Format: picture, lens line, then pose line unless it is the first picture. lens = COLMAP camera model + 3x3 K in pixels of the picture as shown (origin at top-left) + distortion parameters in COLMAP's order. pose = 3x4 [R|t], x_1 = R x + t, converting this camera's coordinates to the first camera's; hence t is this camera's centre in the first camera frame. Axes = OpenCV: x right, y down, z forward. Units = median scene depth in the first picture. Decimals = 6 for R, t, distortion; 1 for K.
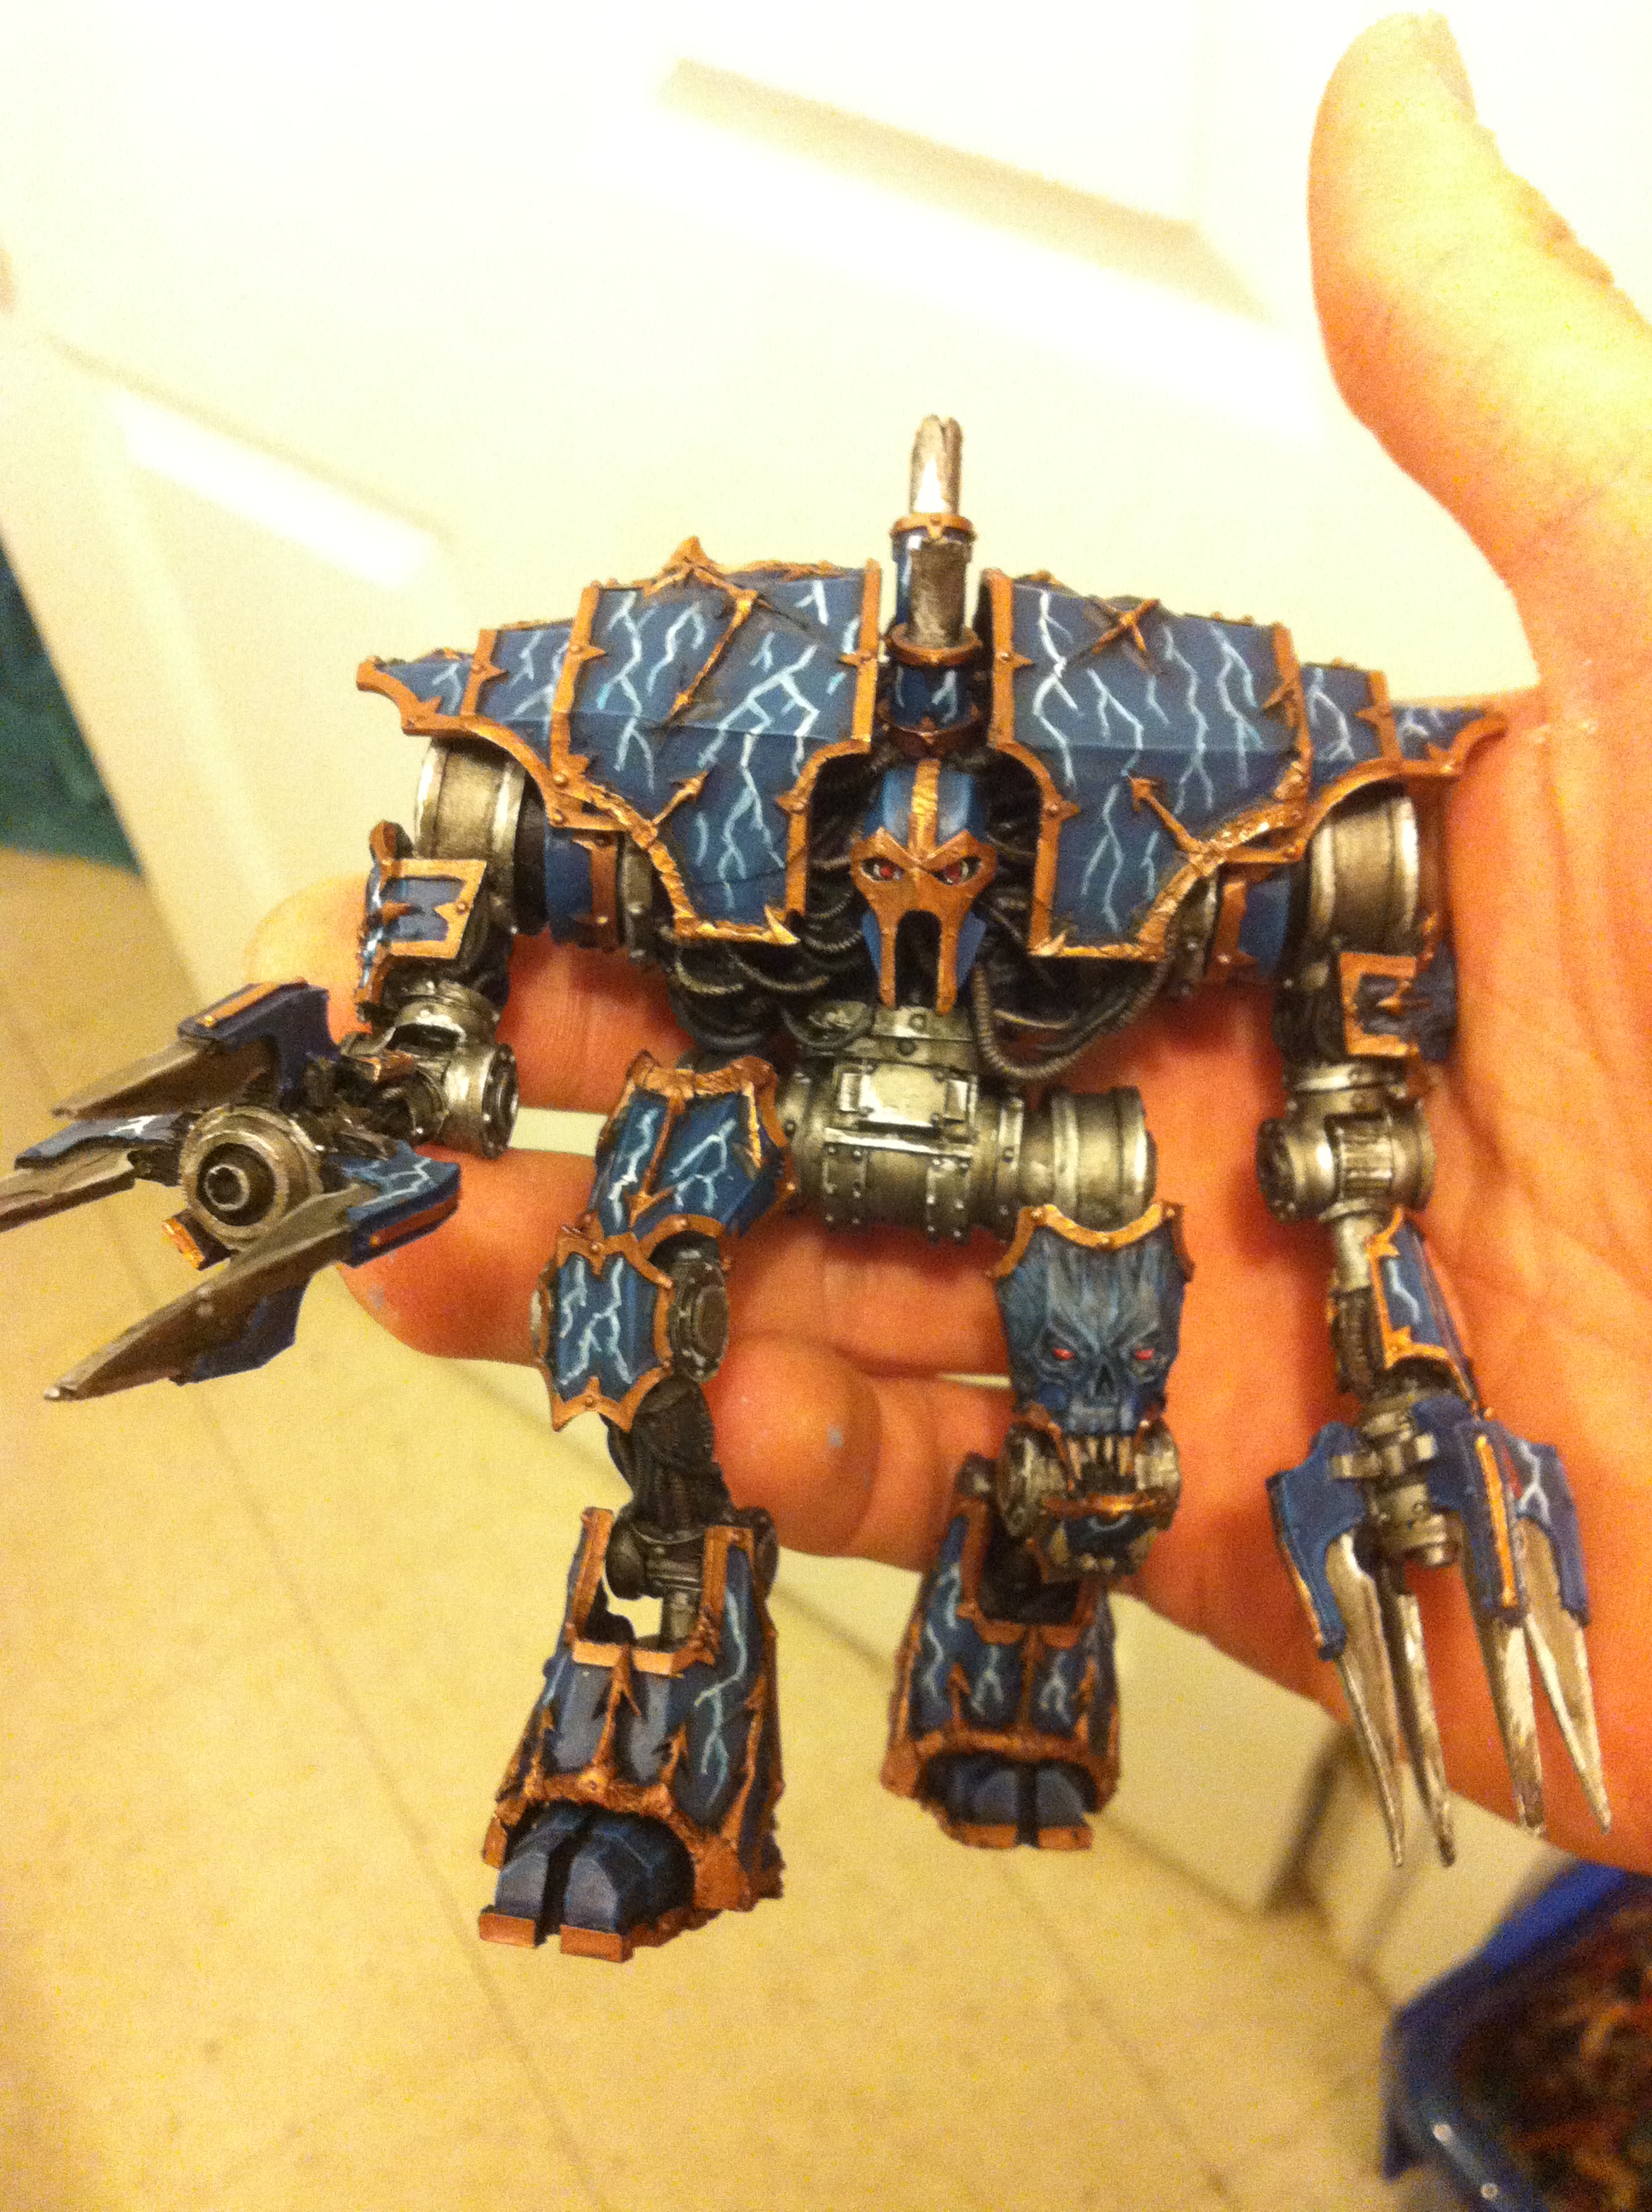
lens RADIAL K [[2143.0, 0, 846.2], [0, 2143.0, 1137.1], [0, 0, 1]] dist [0.049046, 0.000000]
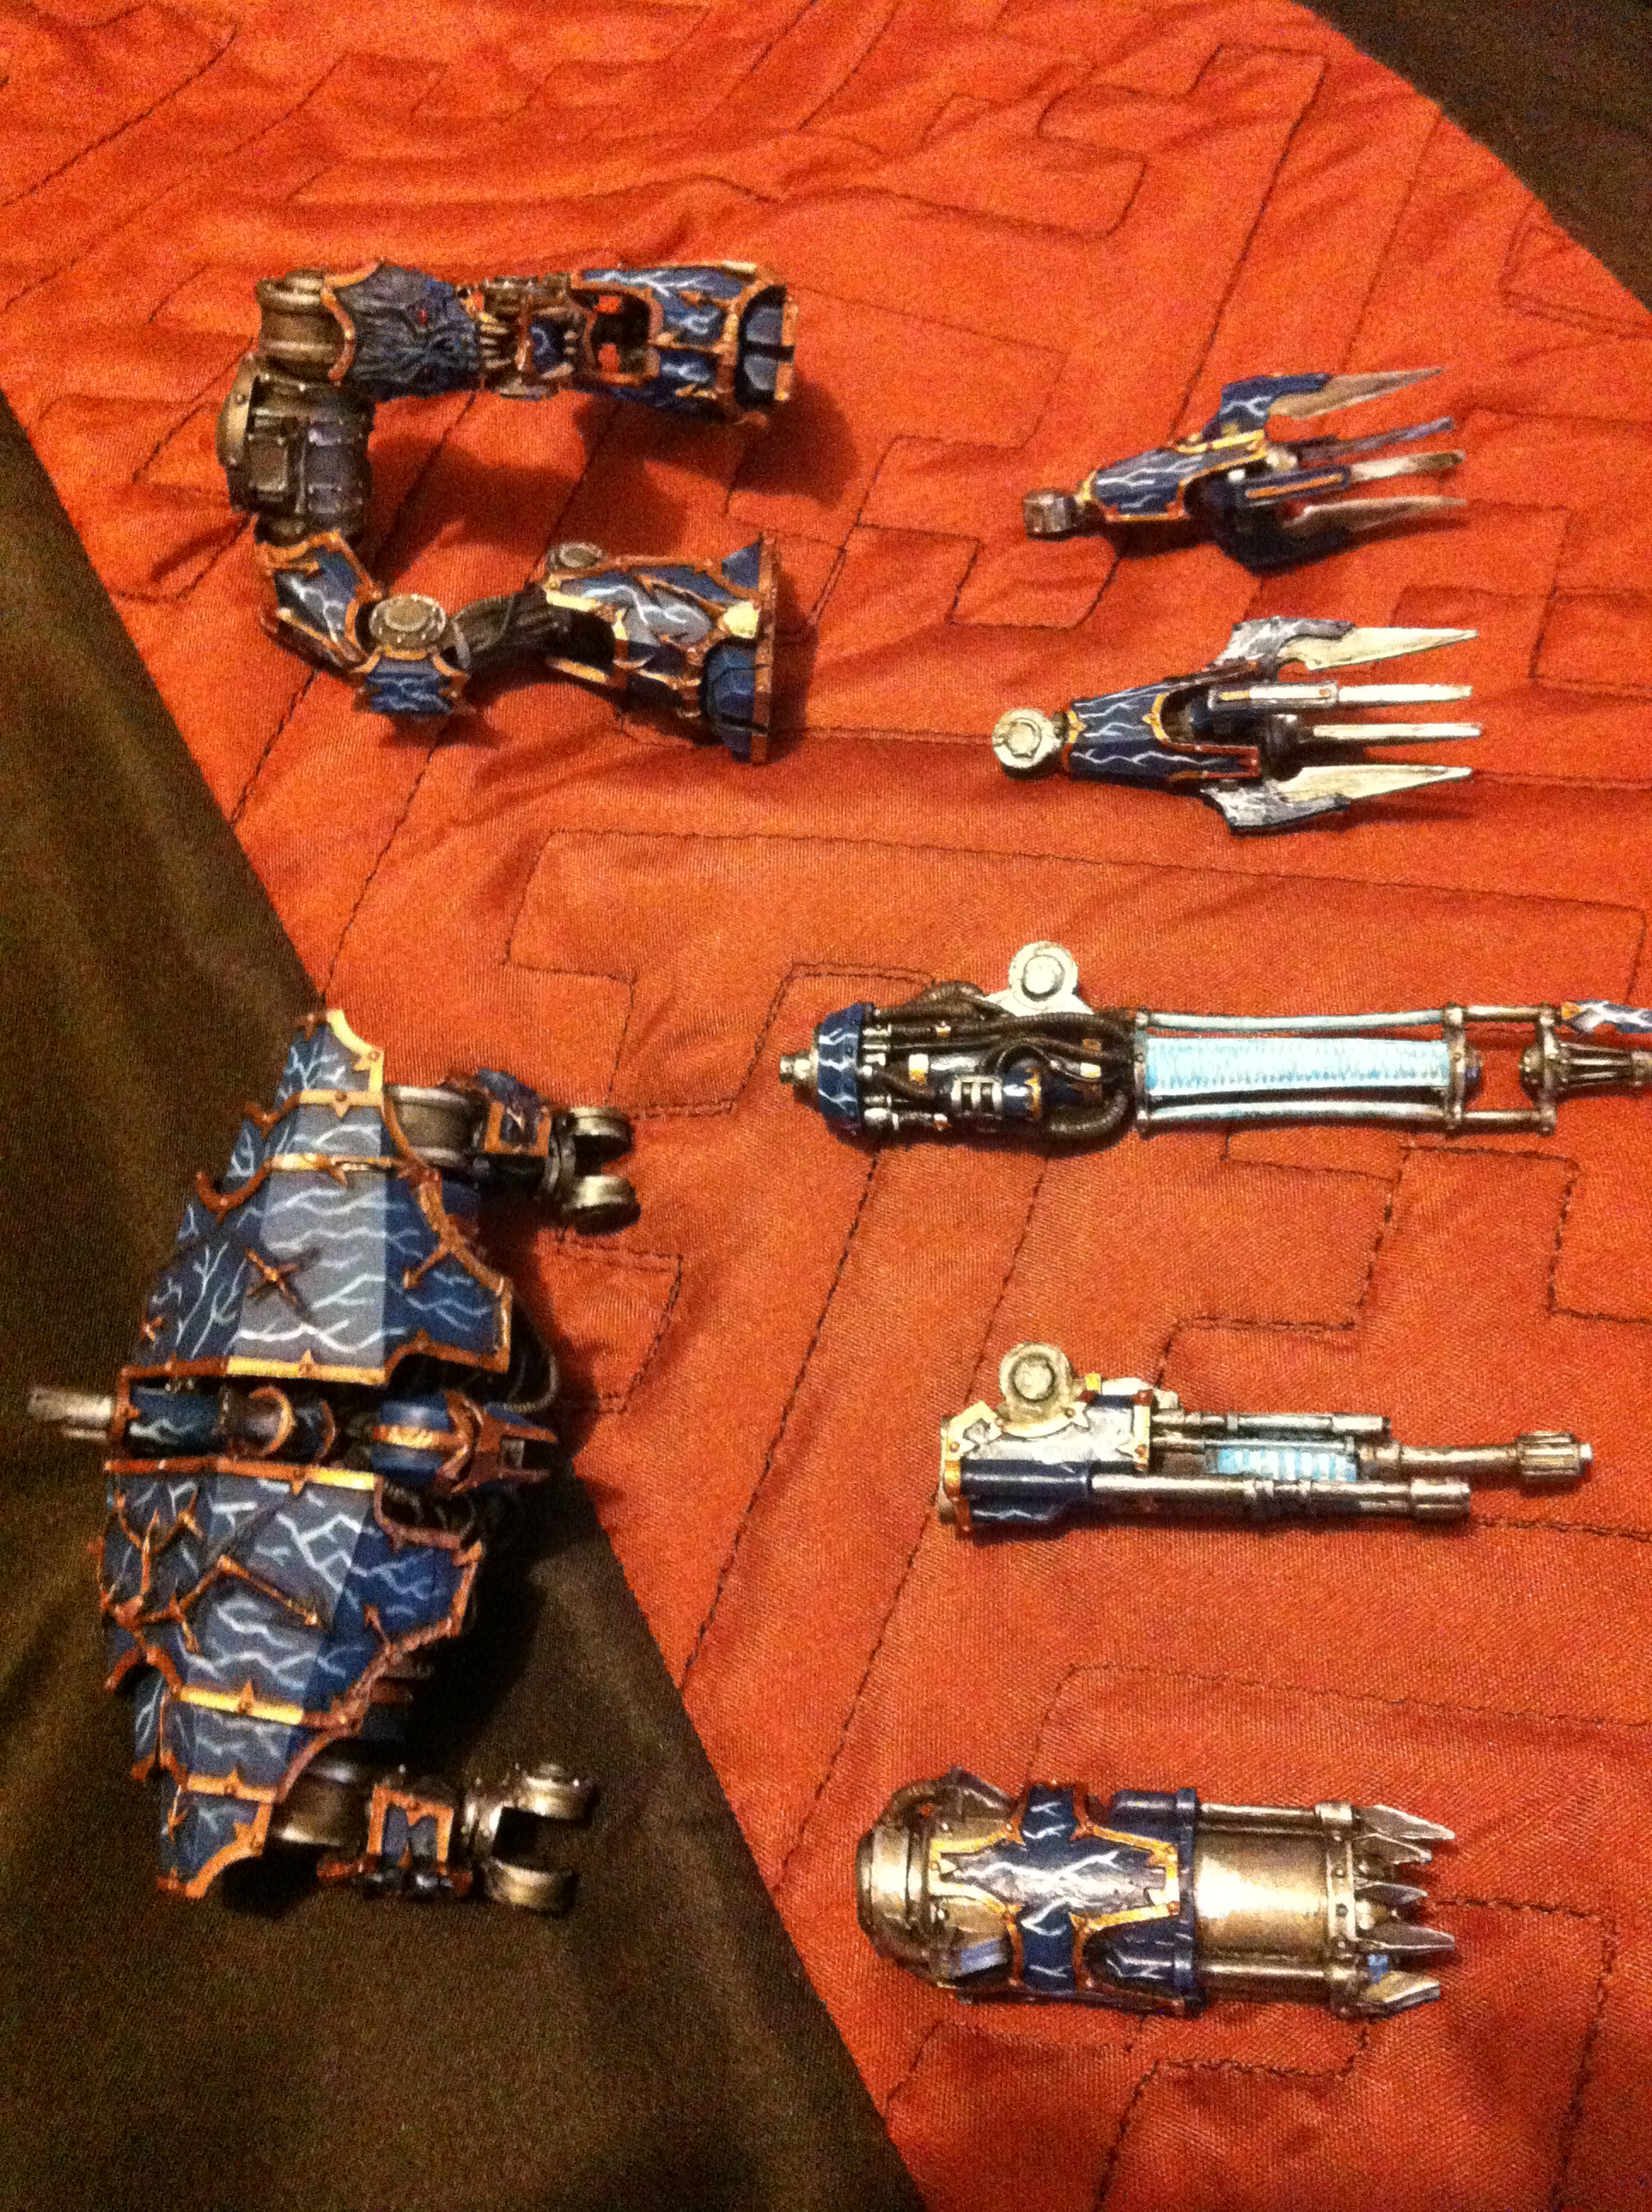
lens RADIAL K [[2143.0, 0, 820.6], [0, 2143.0, 1103.5], [0, 0, 1]] dist [0.049046, 0.000000]
pose [[0.052813, -0.970340, 0.235907, -0.063226], [0.876197, 0.158355, 0.455194, -0.566122], [-0.479050, 0.182661, 0.858572, -0.331574]]
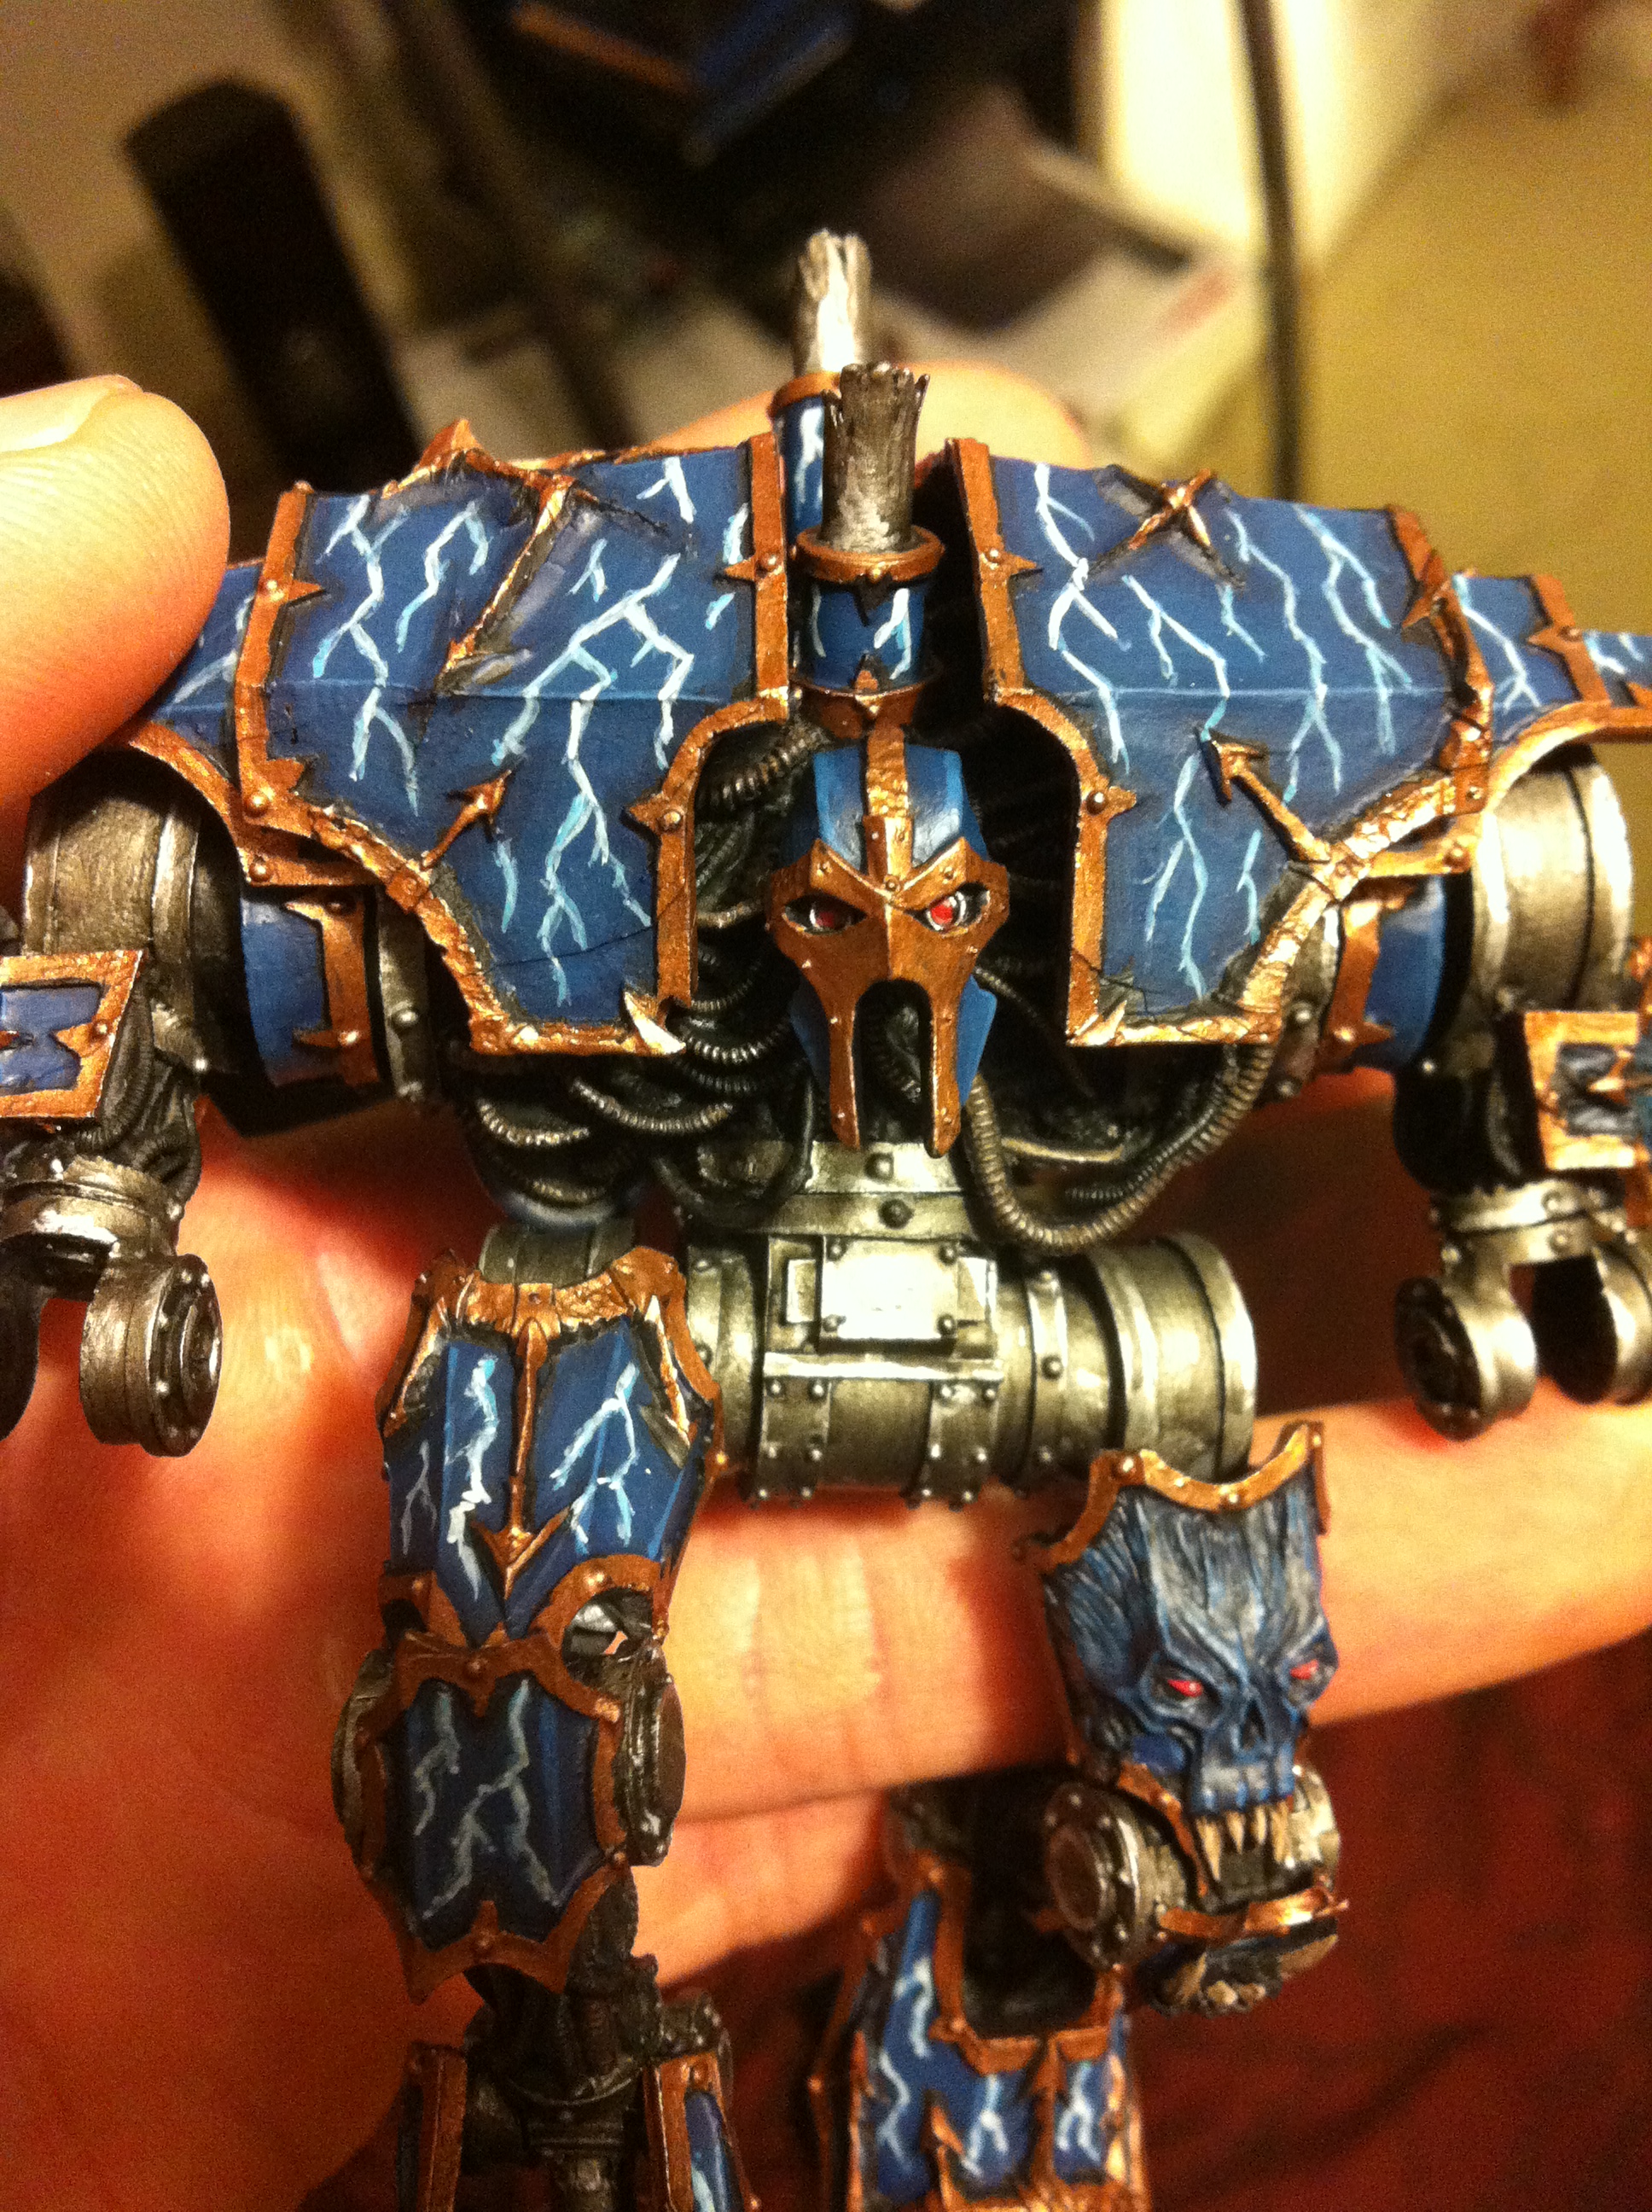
lens RADIAL K [[2143.0, 0, 855.6], [0, 2143.0, 1123.9], [0, 0, 1]] dist [0.049046, 0.000000]
pose [[0.992886, -0.070165, 0.096200, -0.033279], [0.076252, 0.995213, -0.061131, -0.030263], [-0.091450, 0.068032, 0.993483, 0.403633]]
